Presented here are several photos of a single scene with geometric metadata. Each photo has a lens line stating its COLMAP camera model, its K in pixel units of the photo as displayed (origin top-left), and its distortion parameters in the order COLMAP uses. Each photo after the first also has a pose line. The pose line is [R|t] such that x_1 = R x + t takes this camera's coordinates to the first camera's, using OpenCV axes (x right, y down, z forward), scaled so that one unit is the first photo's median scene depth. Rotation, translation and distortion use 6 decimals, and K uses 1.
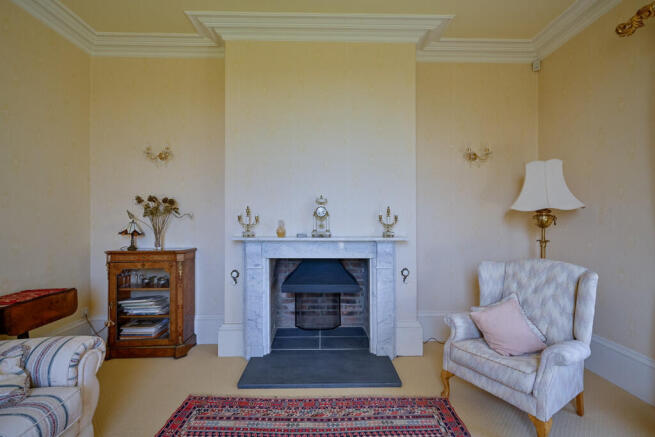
lens RADIAL K [[284.0, 0, 332.9], [0, 284.0, 216.8], [0, 0, 1]] dist [0.029936, 0.000294]
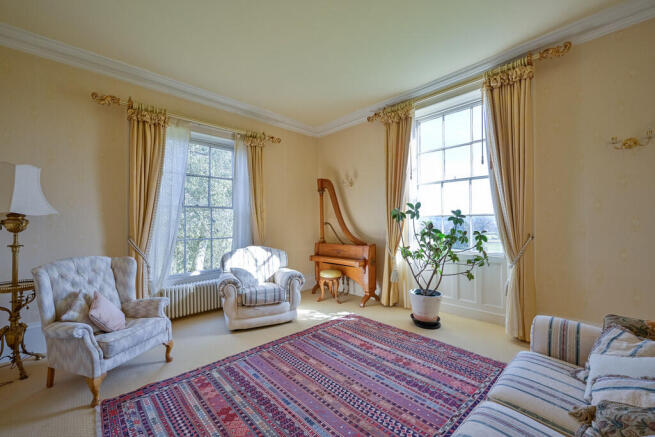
lens RADIAL K [[259.9, 0, 328.4], [0, 259.9, 221.8], [0, 0, 1]] dist [0.001742, 0.000125]
pose [[-0.670945, -0.000509, 0.741507, -0.719927], [-0.017175, 0.999742, -0.014854, -0.003457], [-0.741308, -0.022702, -0.670780, 0.913413]]
